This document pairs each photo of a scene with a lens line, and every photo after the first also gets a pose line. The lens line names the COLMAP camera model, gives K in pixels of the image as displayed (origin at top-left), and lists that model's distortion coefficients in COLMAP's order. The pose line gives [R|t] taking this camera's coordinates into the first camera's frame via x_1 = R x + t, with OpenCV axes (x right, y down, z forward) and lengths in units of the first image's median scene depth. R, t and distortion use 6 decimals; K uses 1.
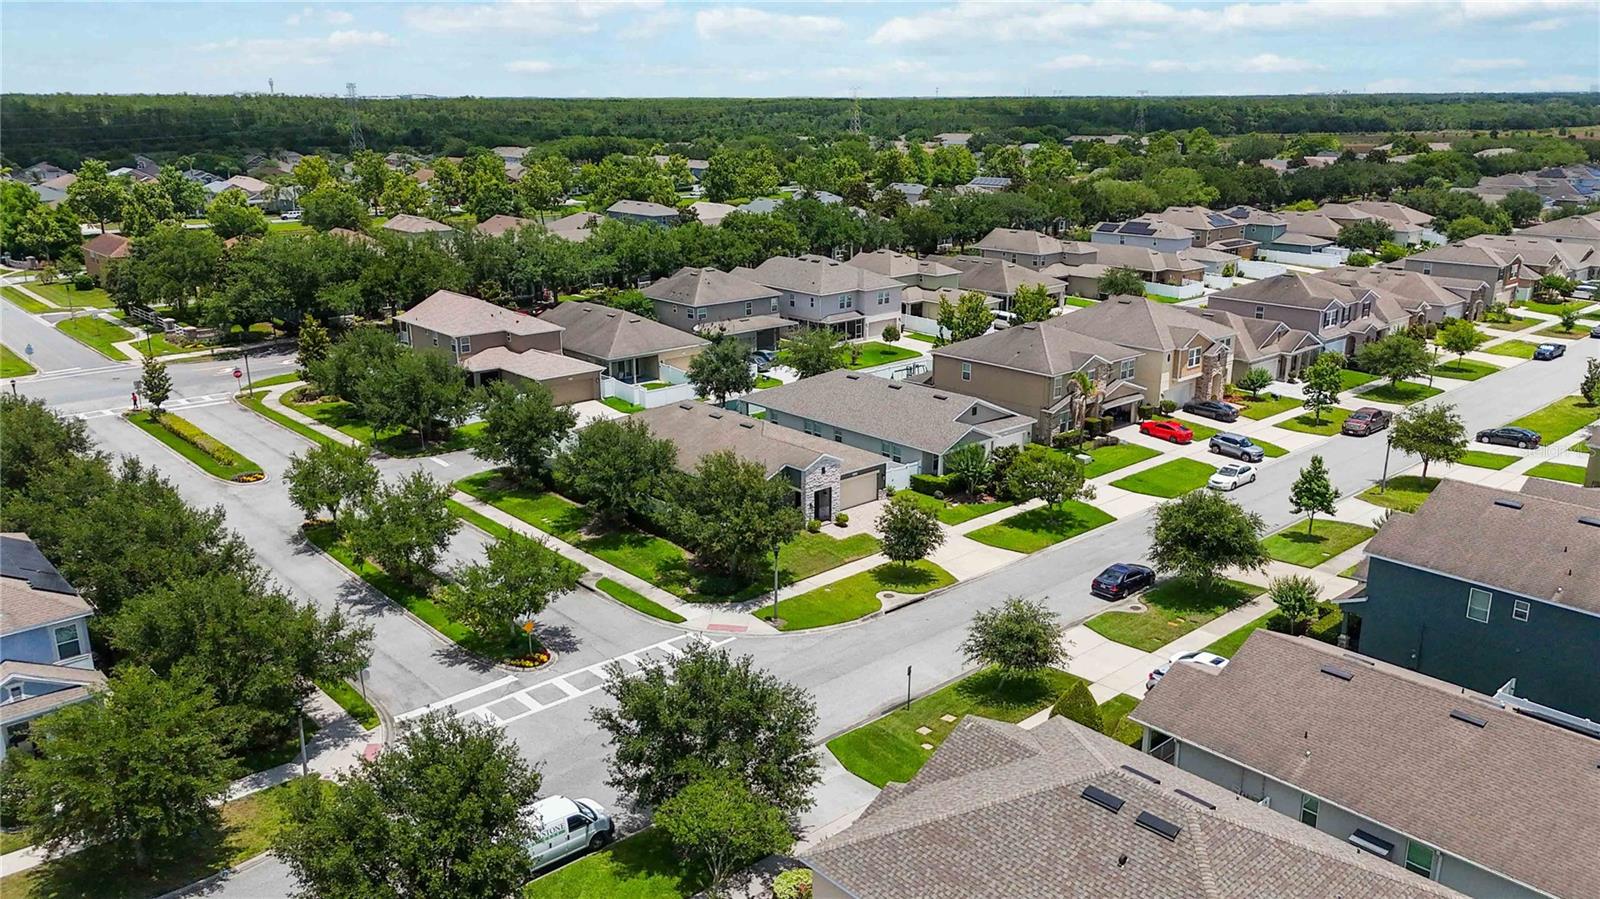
lens RADIAL K [[1178.6, 0, 800.0], [0, 1178.6, 449.5], [0, 0, 1]] dist [0.084778, -0.107998]
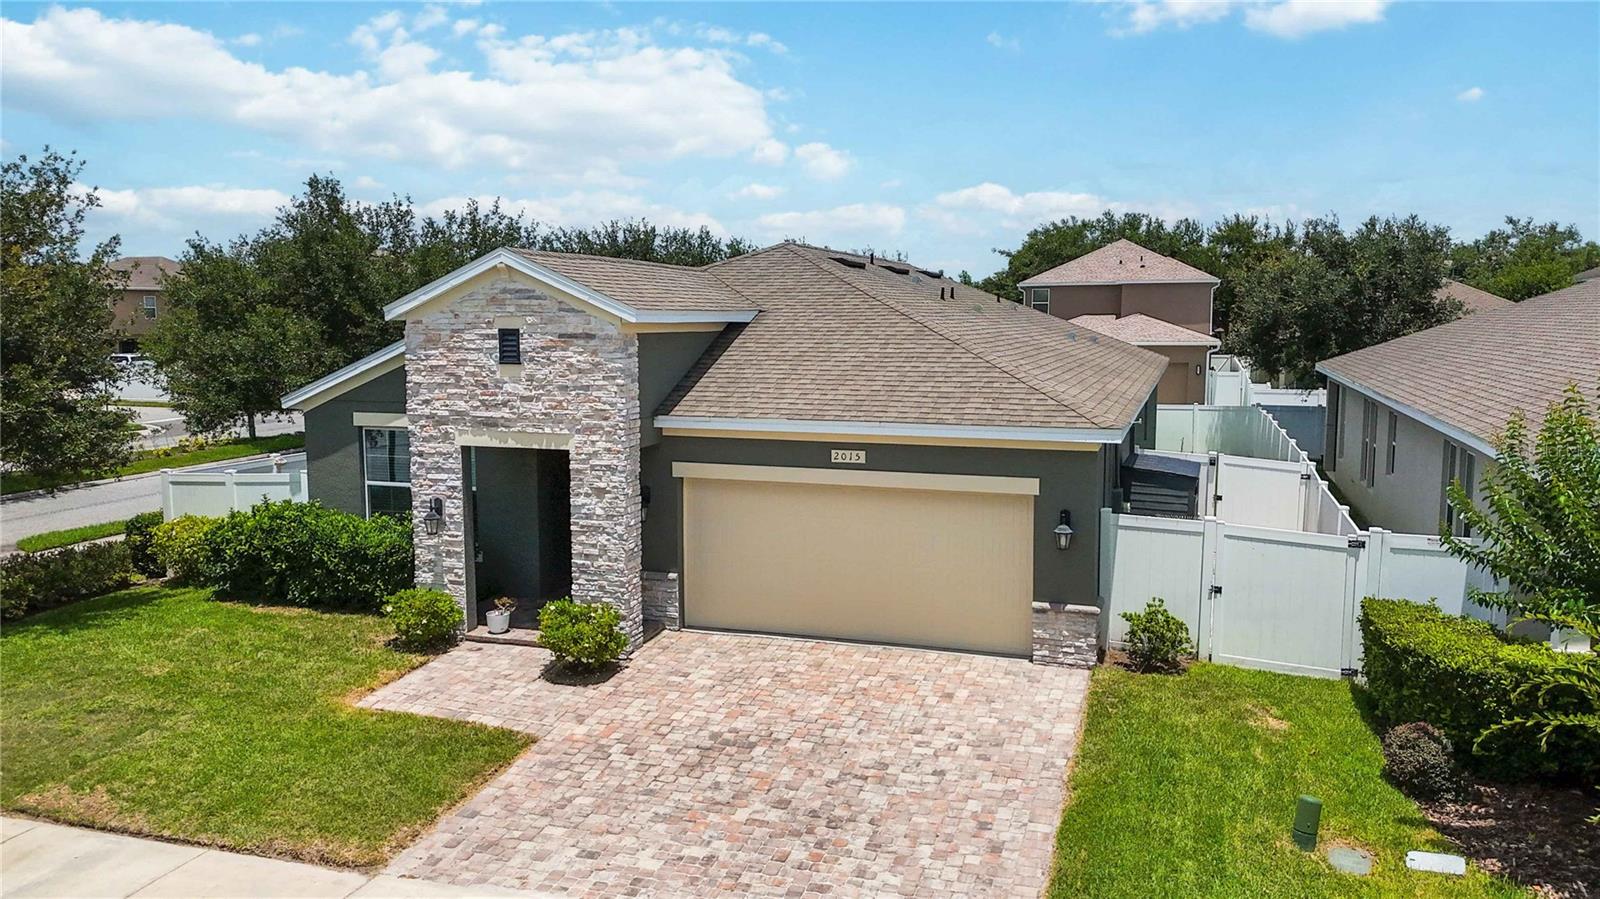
lens RADIAL K [[1178.6, 0, 800.0], [0, 1178.6, 449.5], [0, 0, 1]] dist [0.084778, -0.107998]
pose [[0.498073, 0.103681, -0.860914, 0.240904], [-0.242473, 0.969874, -0.023477, 0.031108], [0.832544, 0.220441, 0.508208, 1.075046]]
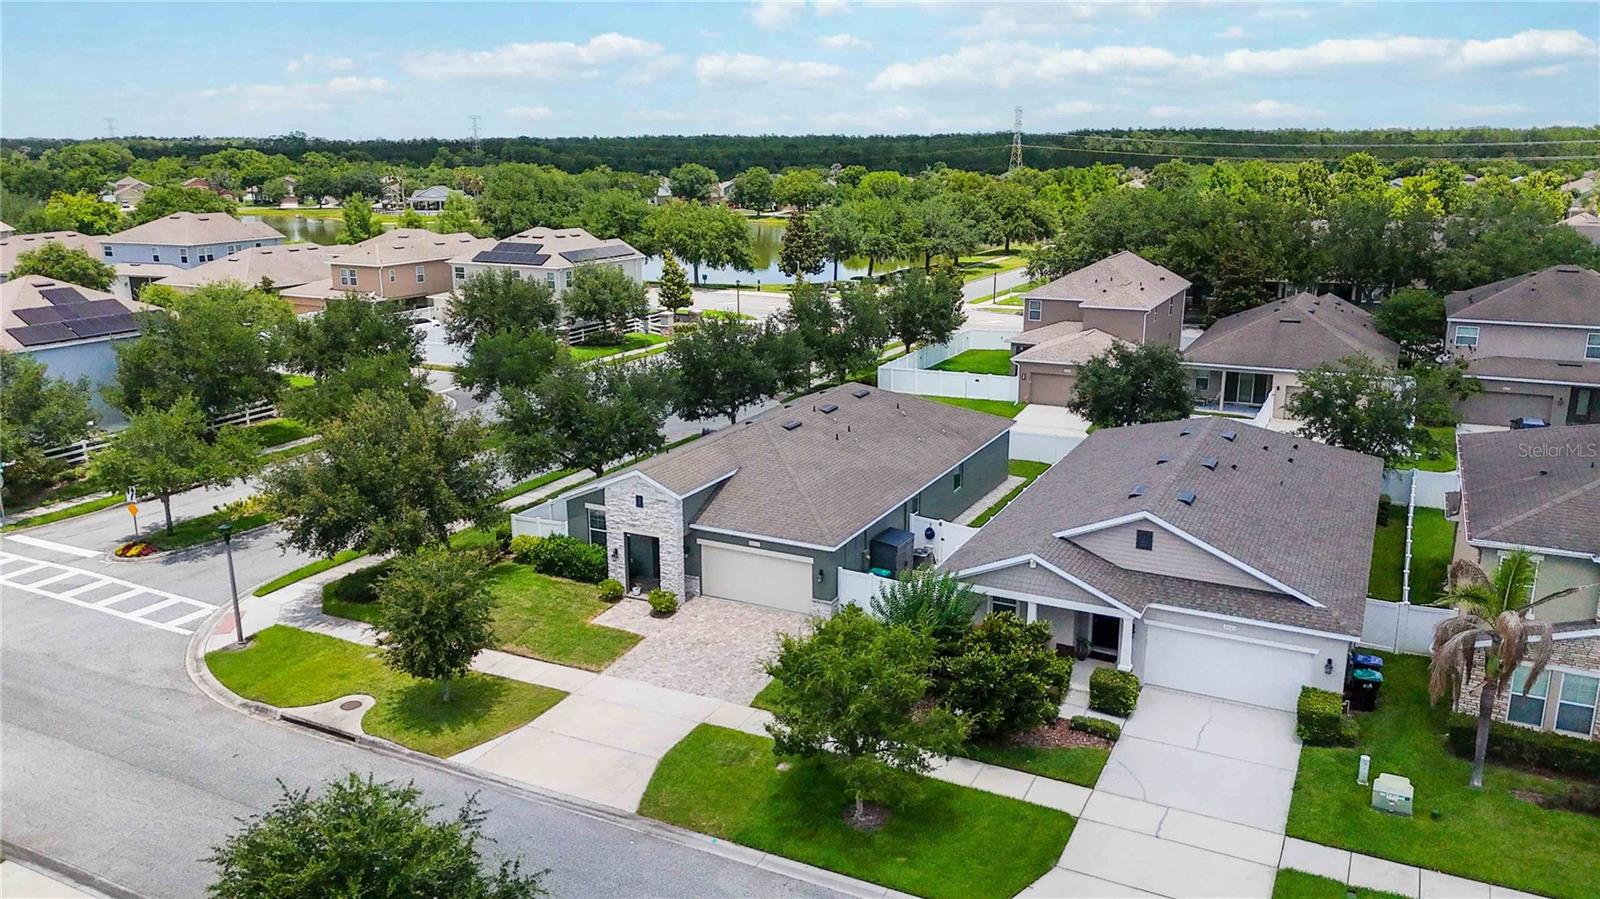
lens RADIAL K [[1178.6, 0, 800.0], [0, 1178.6, 449.5], [0, 0, 1]] dist [0.084778, -0.107998]
pose [[0.364439, 0.235950, -0.900840, 0.619097], [-0.258565, 0.954970, 0.145524, -0.120873], [0.894611, 0.179891, 0.409036, 0.950463]]
